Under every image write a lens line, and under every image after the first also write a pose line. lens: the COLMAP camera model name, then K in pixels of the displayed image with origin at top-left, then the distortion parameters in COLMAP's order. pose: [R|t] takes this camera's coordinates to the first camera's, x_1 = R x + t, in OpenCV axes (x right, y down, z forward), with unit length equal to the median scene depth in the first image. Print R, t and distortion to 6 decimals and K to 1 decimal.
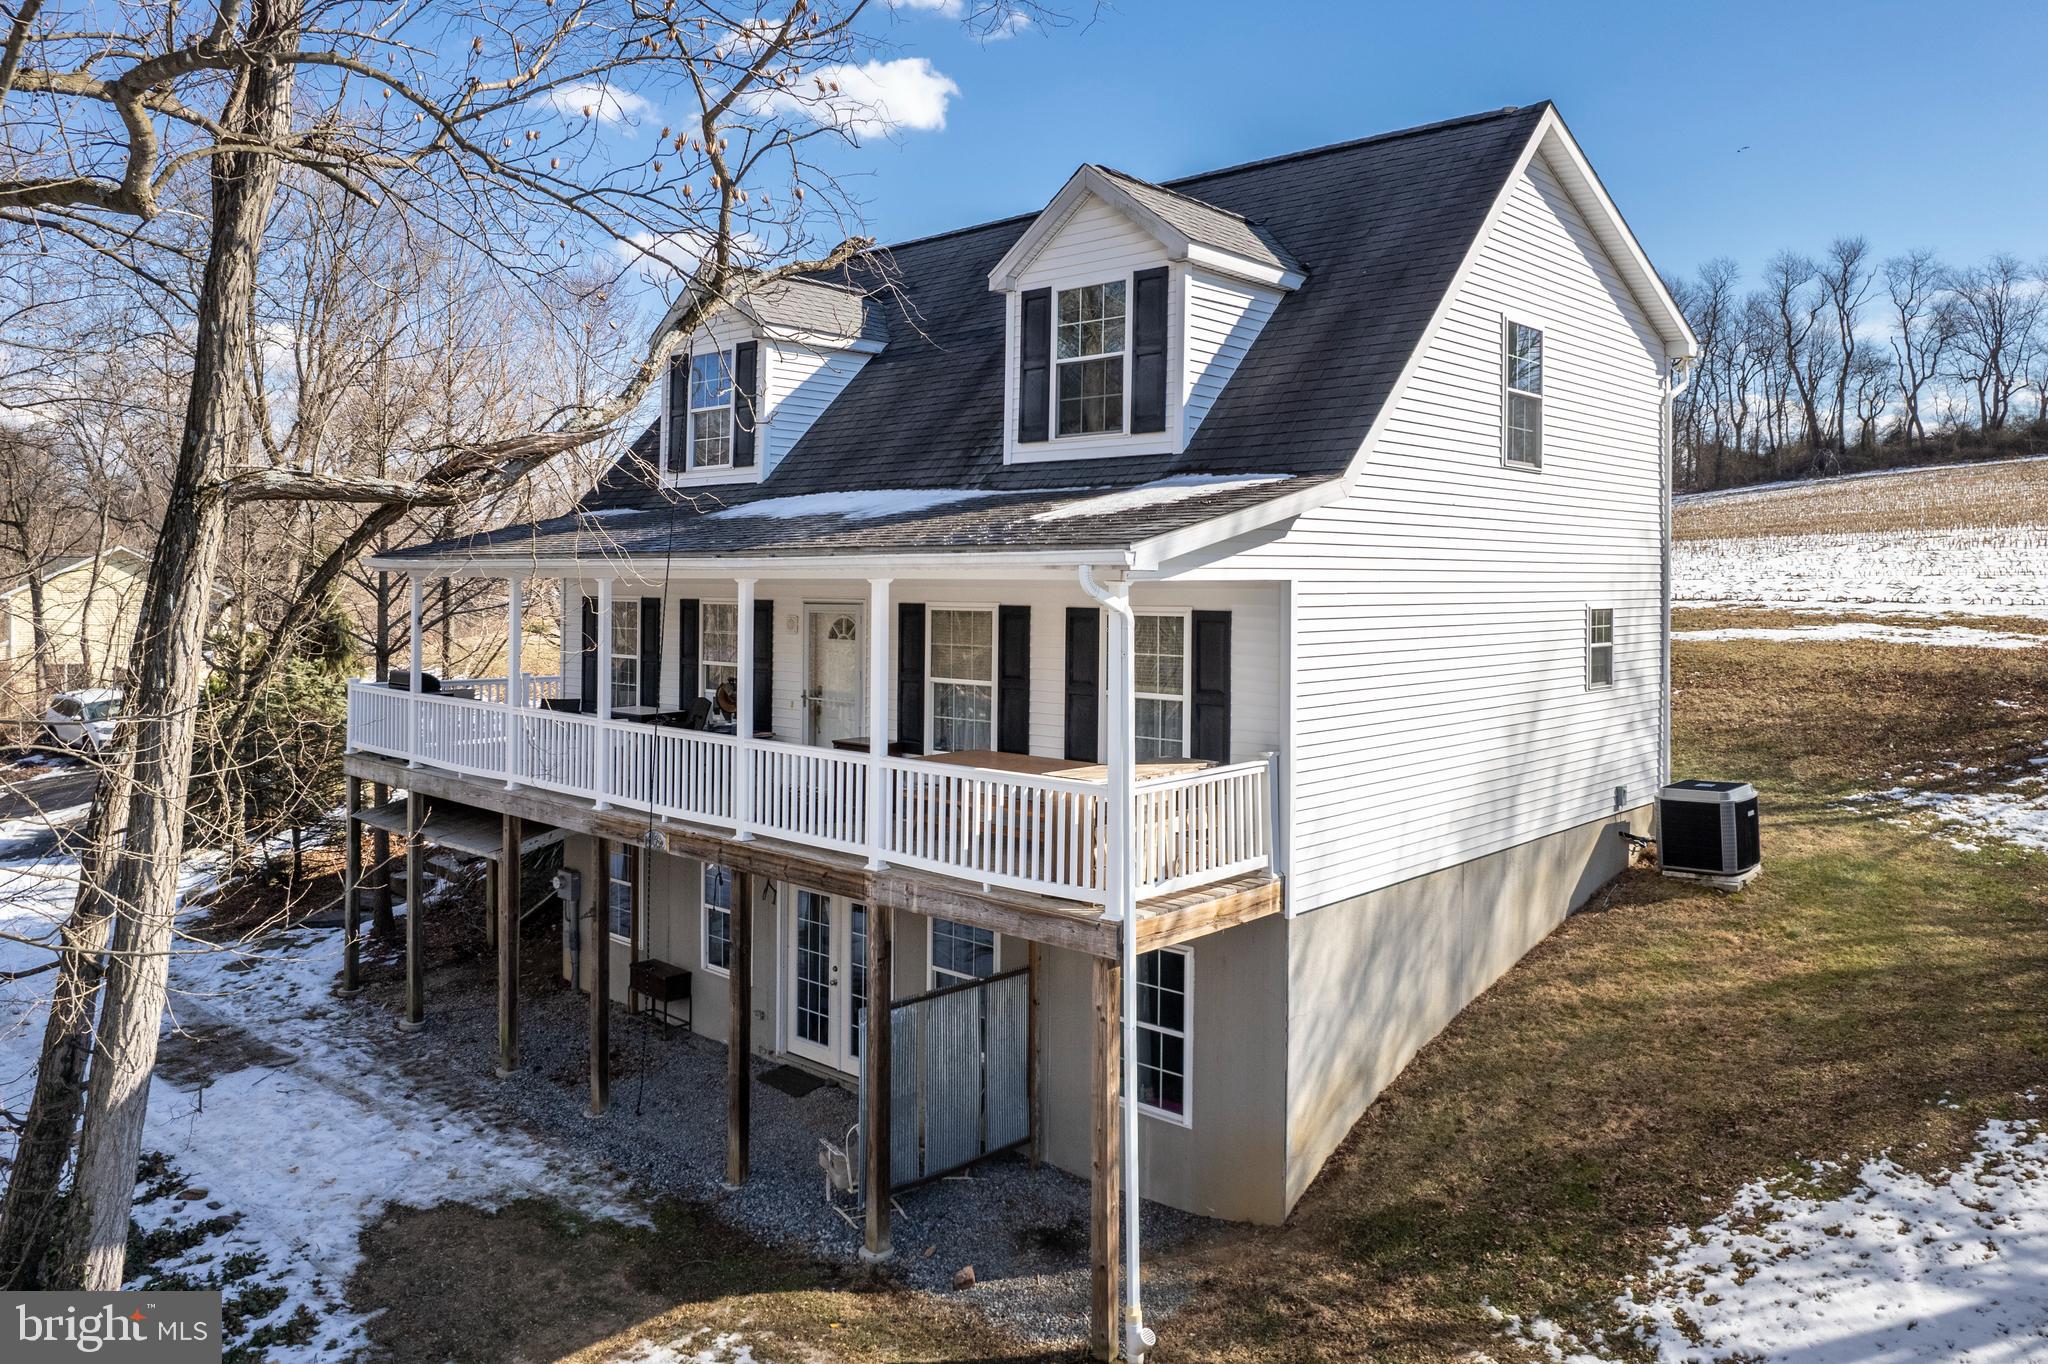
lens RADIAL K [[1414.5, 0, 943.6], [0, 1414.5, 639.1], [0, 0, 1]] dist [-0.049268, 0.035428]
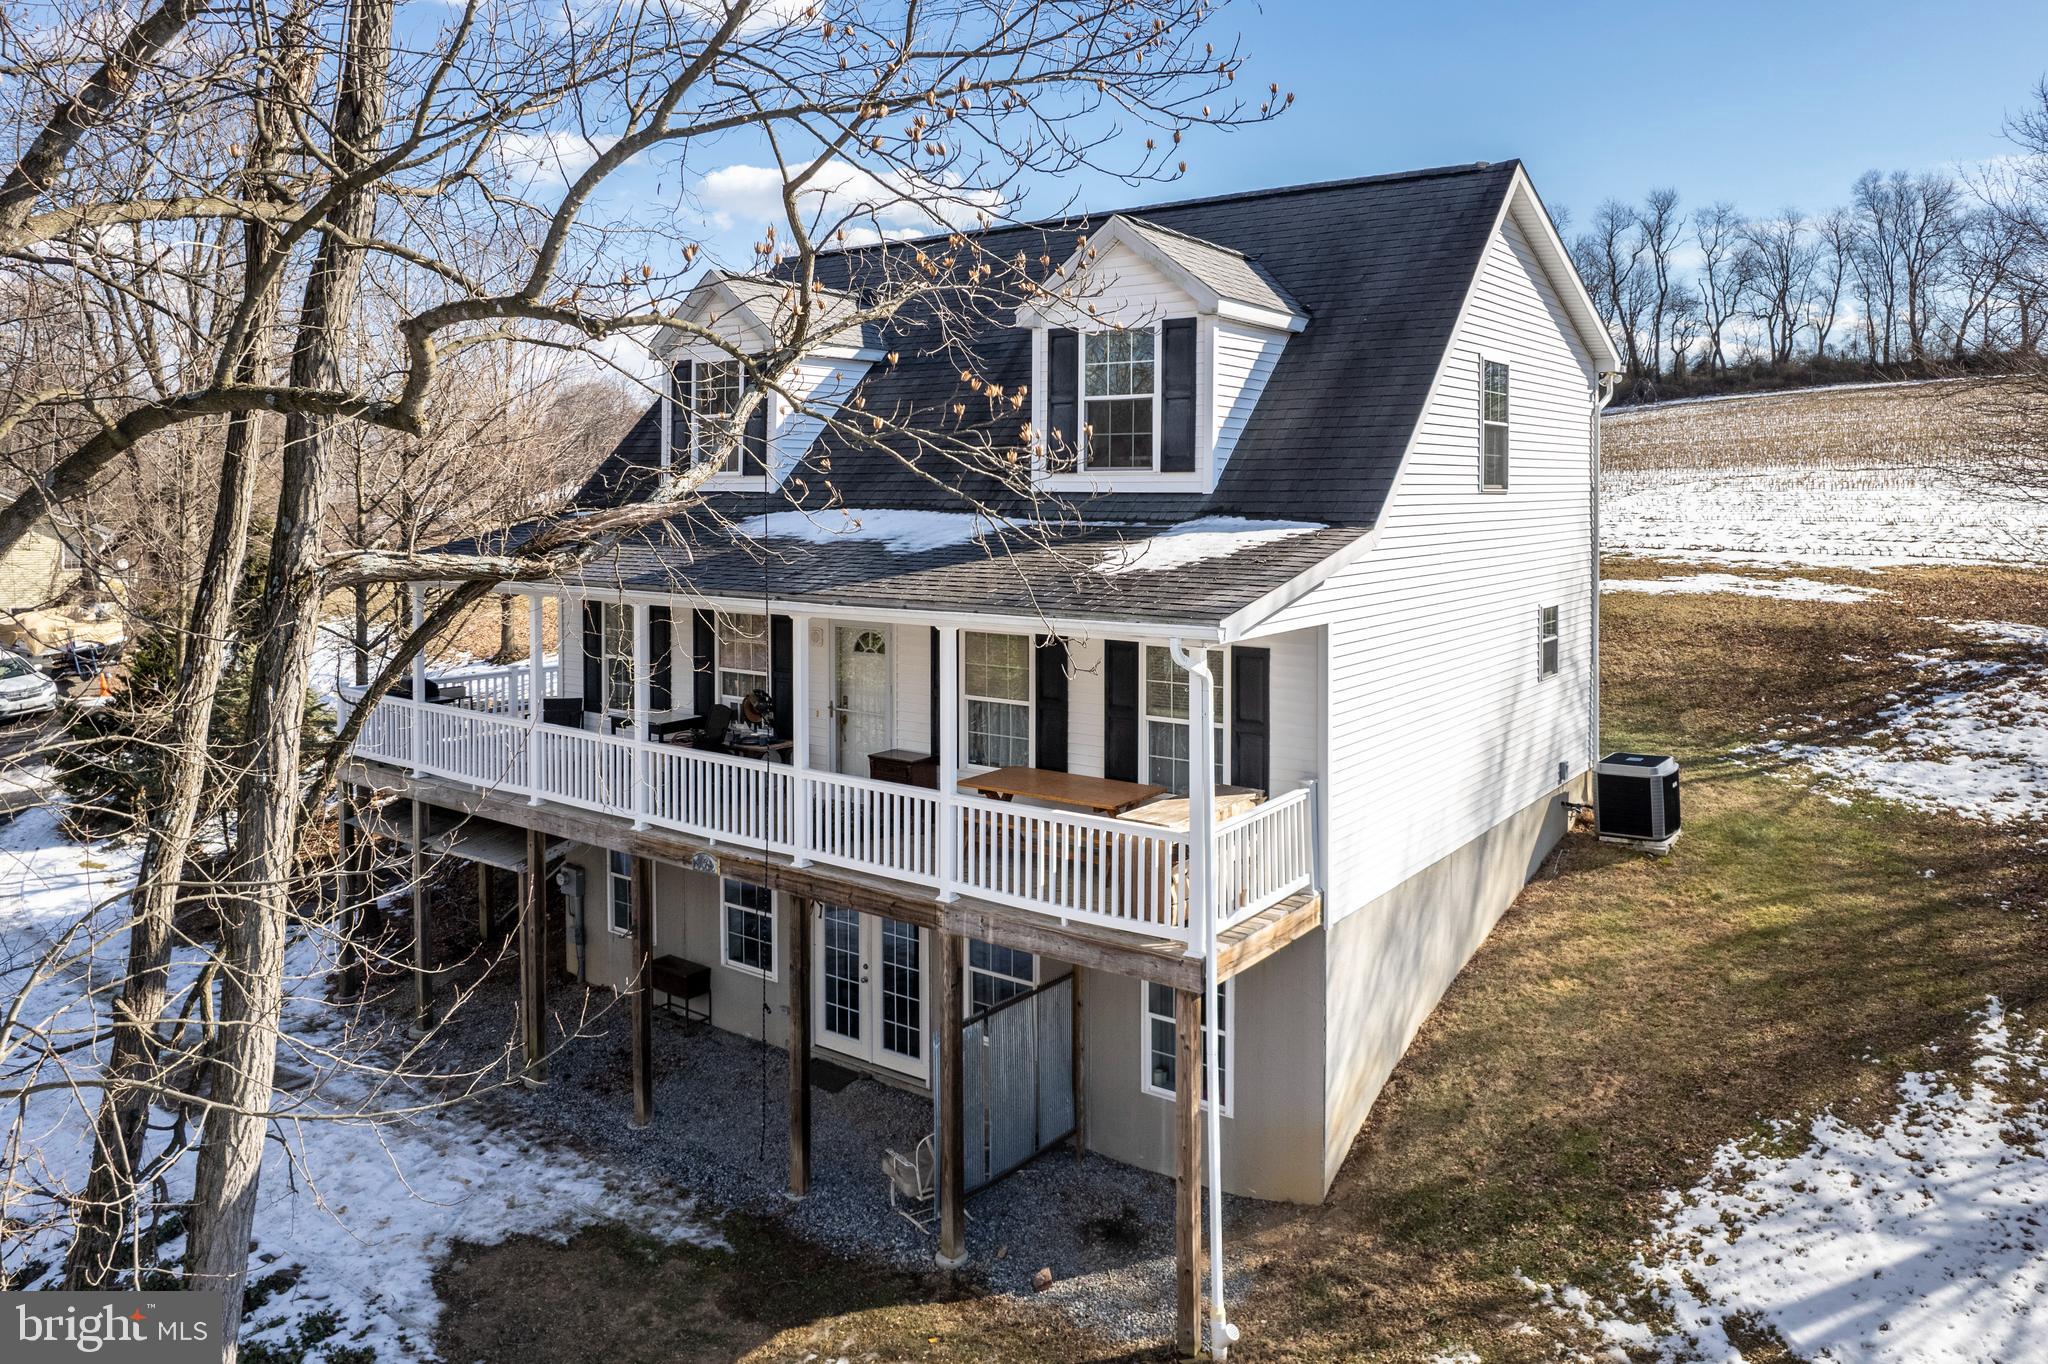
lens RADIAL K [[1373.1, 0, 1020.2], [0, 1373.1, 572.6], [0, 0, 1]] dist [-0.056108, 0.046576]
pose [[0.990218, -0.014742, 0.138748, -0.123624], [0.012436, 0.999770, 0.017471, -0.092980], [-0.138974, -0.015574, 0.990174, -0.016030]]
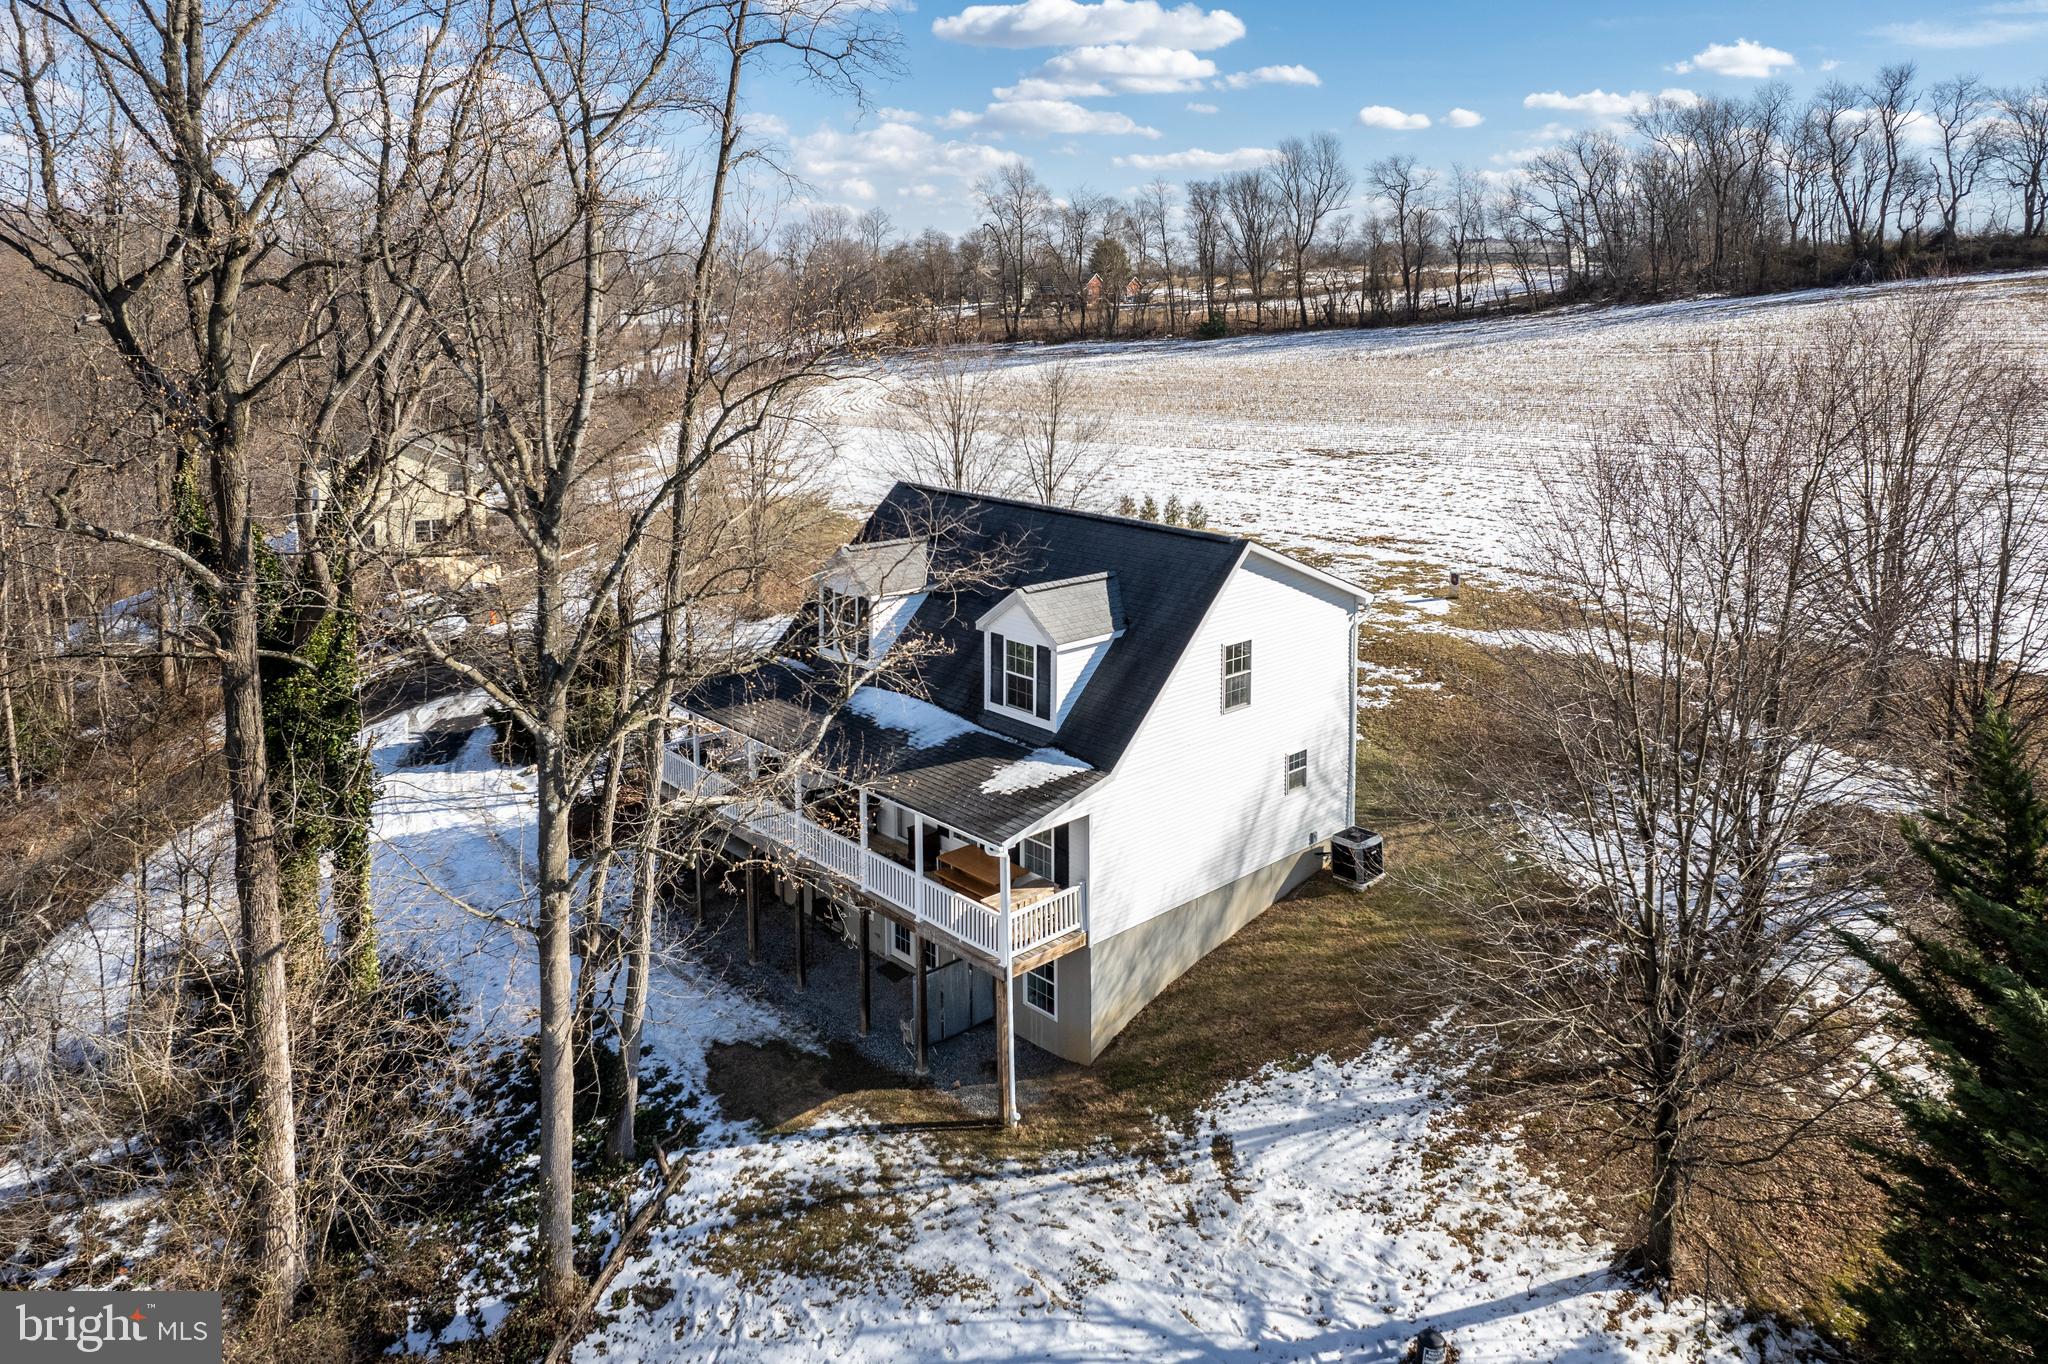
lens RADIAL K [[1310.8, 0, 992.1], [0, 1310.8, 572.0], [0, 0, 1]] dist [-0.024712, 0.020454]
pose [[0.998251, 0.000670, -0.059108, 0.191353], [0.008317, 0.988395, 0.151676, -0.700599], [0.058524, -0.151903, 0.986661, -1.005128]]
